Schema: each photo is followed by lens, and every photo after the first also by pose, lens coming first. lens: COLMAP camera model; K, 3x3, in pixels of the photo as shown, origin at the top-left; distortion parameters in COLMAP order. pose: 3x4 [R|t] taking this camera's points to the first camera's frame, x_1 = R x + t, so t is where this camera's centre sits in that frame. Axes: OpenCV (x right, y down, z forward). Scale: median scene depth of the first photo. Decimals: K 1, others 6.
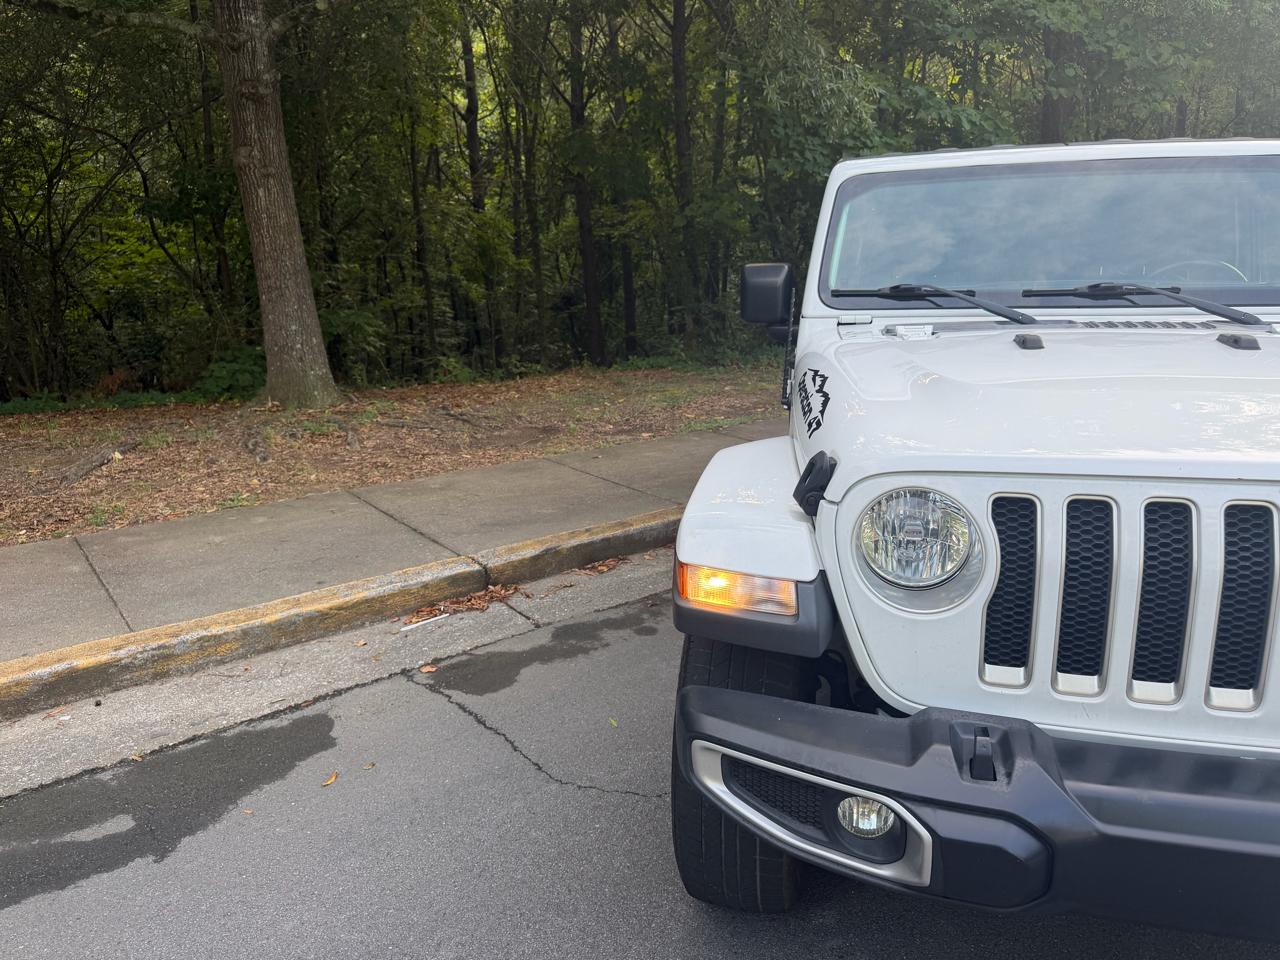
lens RADIAL K [[899.4, 0, 647.2], [0, 899.4, 483.8], [0, 0, 1]] dist [0.032245, -0.041092]
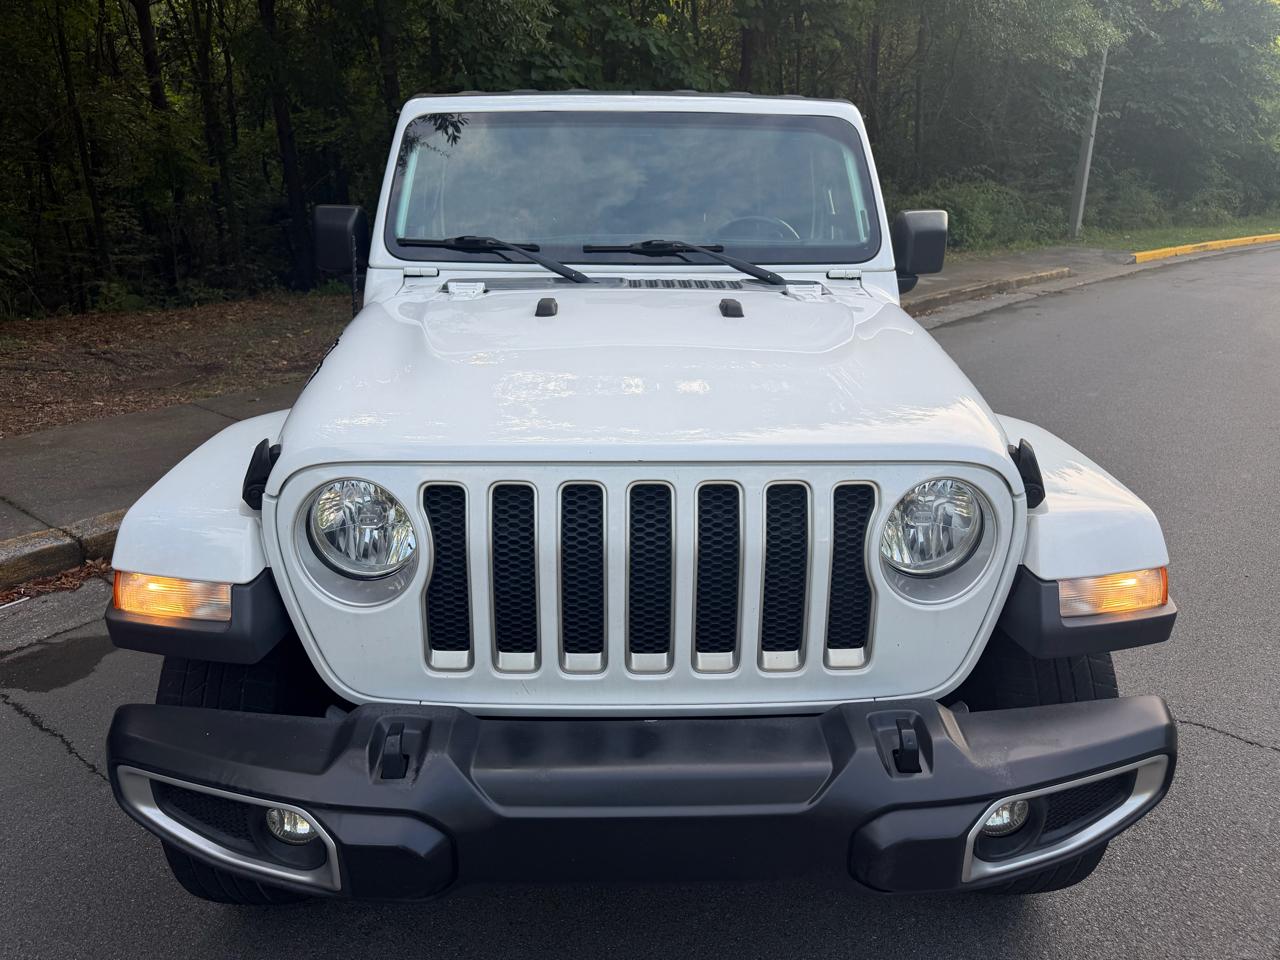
lens RADIAL K [[899.4, 0, 643.4], [0, 899.4, 479.7], [0, 0, 1]] dist [0.032245, -0.041092]
pose [[0.964366, -0.057619, 0.258221, 0.139115], [0.035712, 0.995414, 0.088741, -0.027152], [-0.262150, -0.076357, 0.962001, -0.001528]]
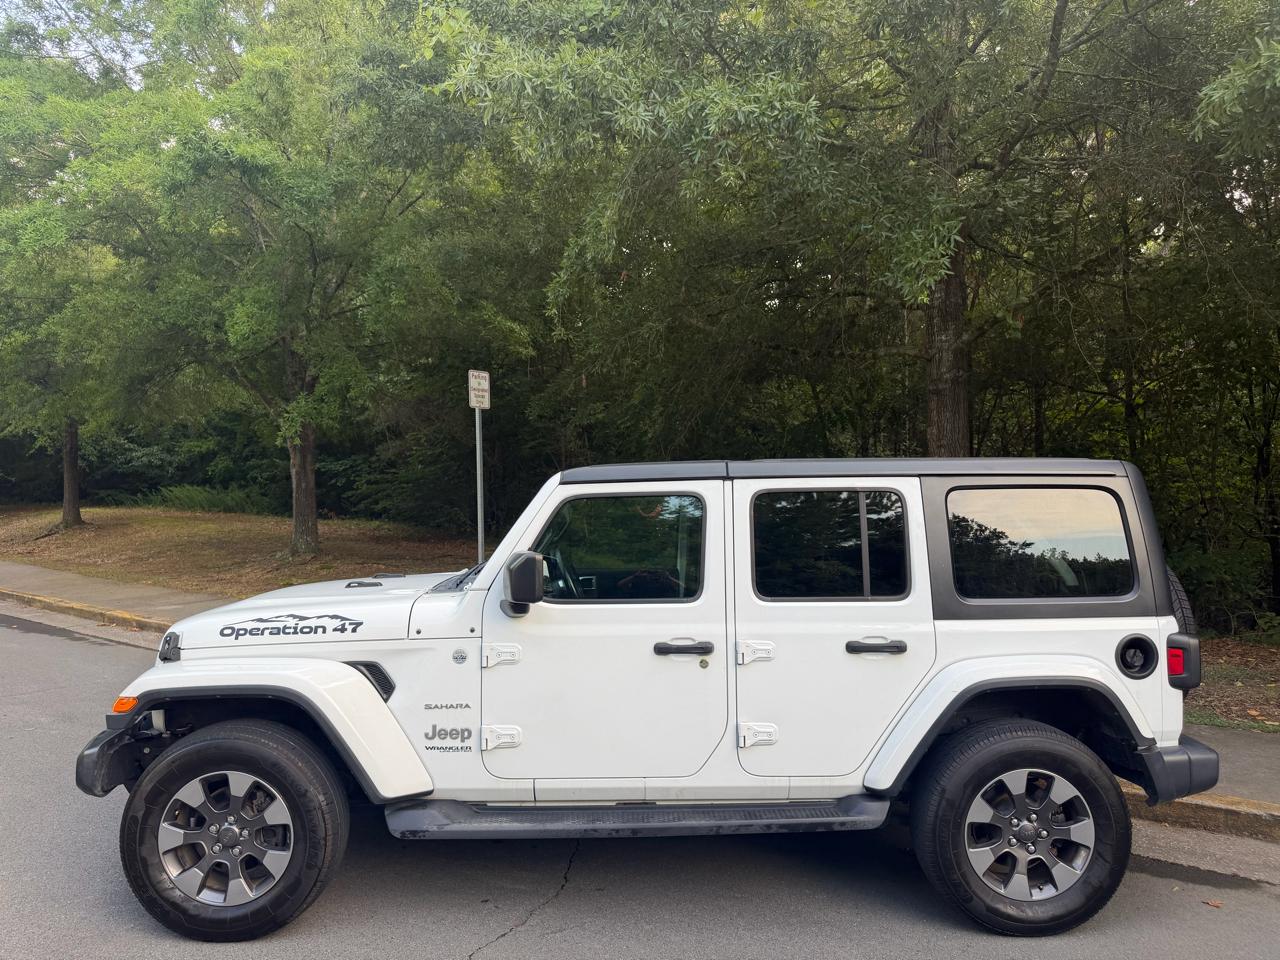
lens RADIAL K [[899.4, 0, 657.2], [0, 899.4, 475.4], [0, 0, 1]] dist [0.032245, -0.041092]
pose [[0.286616, -0.002833, -0.958041, 1.454982], [-0.234792, 0.969292, -0.073109, -0.212591], [0.928829, 0.245894, 0.277150, 0.522946]]
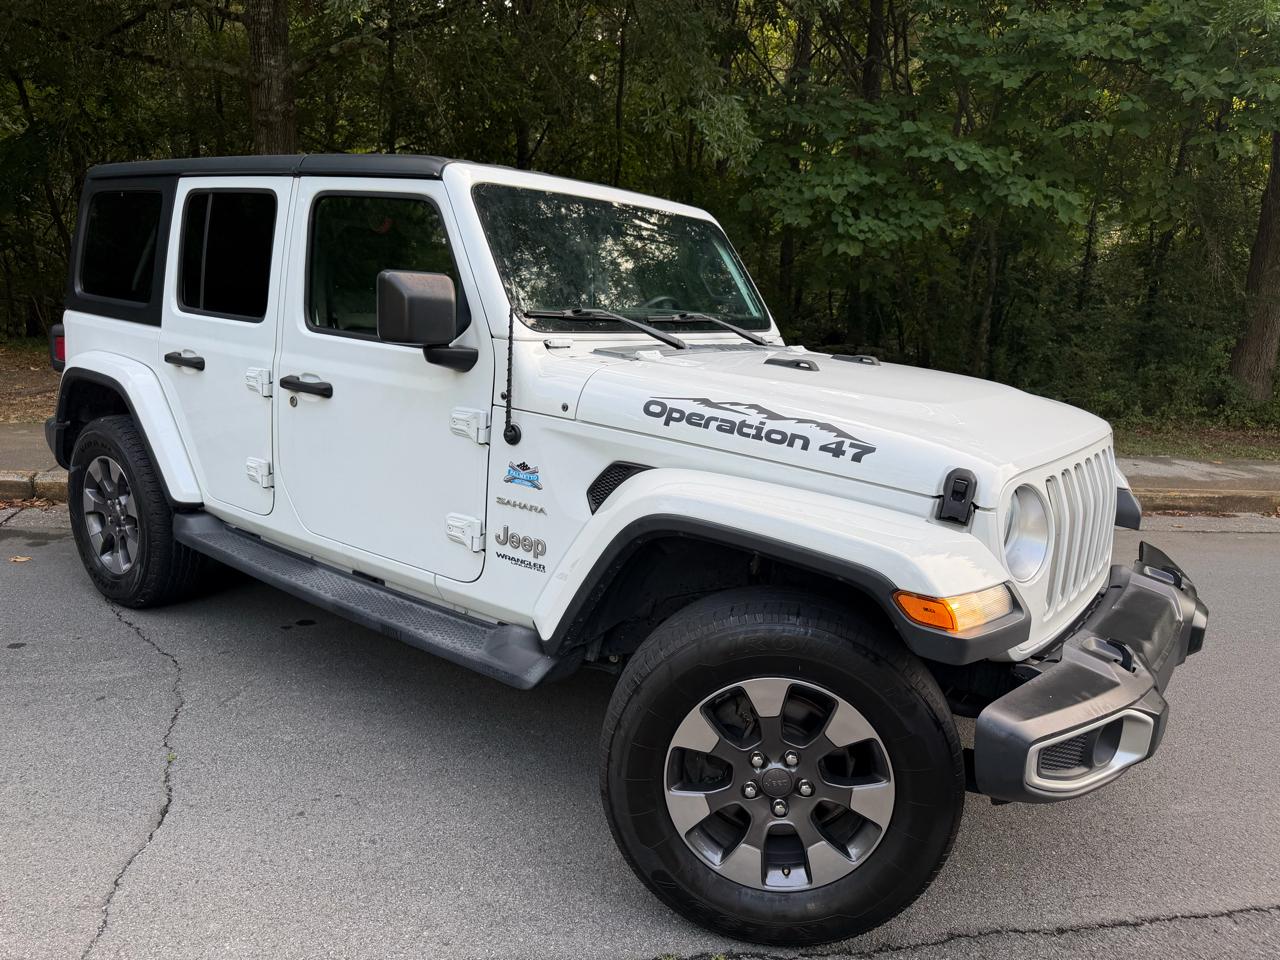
lens RADIAL K [[899.4, 0, 627.8], [0, 899.4, 486.3], [0, 0, 1]] dist [0.032245, -0.041092]
pose [[0.902862, 0.166913, -0.396207, 1.161381], [-0.180467, 0.983576, 0.003117, -0.059350], [0.390220, 0.068689, 0.918156, 0.167123]]
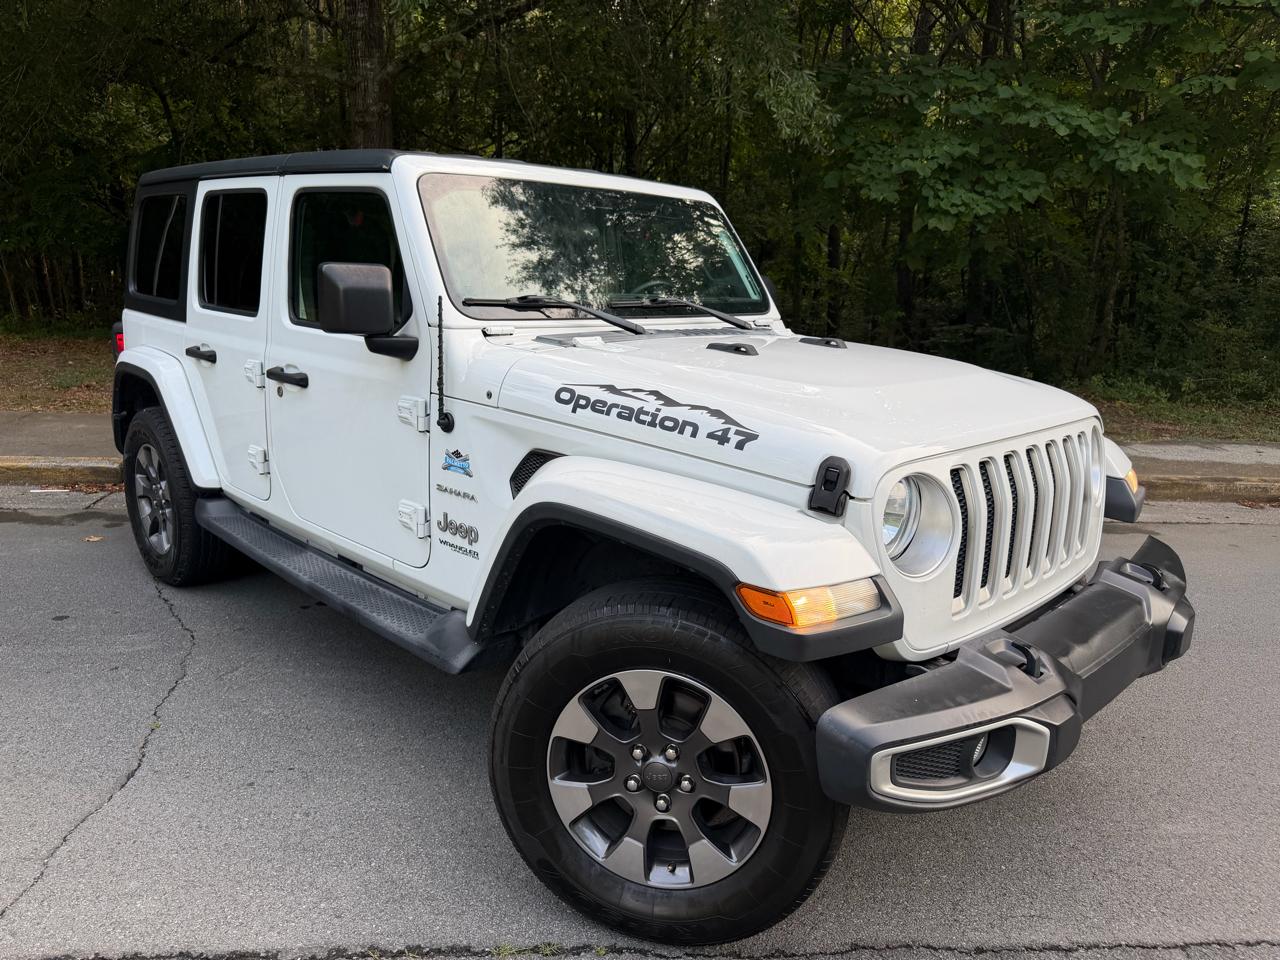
lens RADIAL K [[899.4, 0, 634.0], [0, 899.4, 484.9], [0, 0, 1]] dist [0.032245, -0.041092]
pose [[0.836934, 0.176237, -0.518153, 1.285915], [-0.180982, 0.982594, 0.041879, -0.086428], [0.516515, 0.058727, 0.854262, 0.239206]]
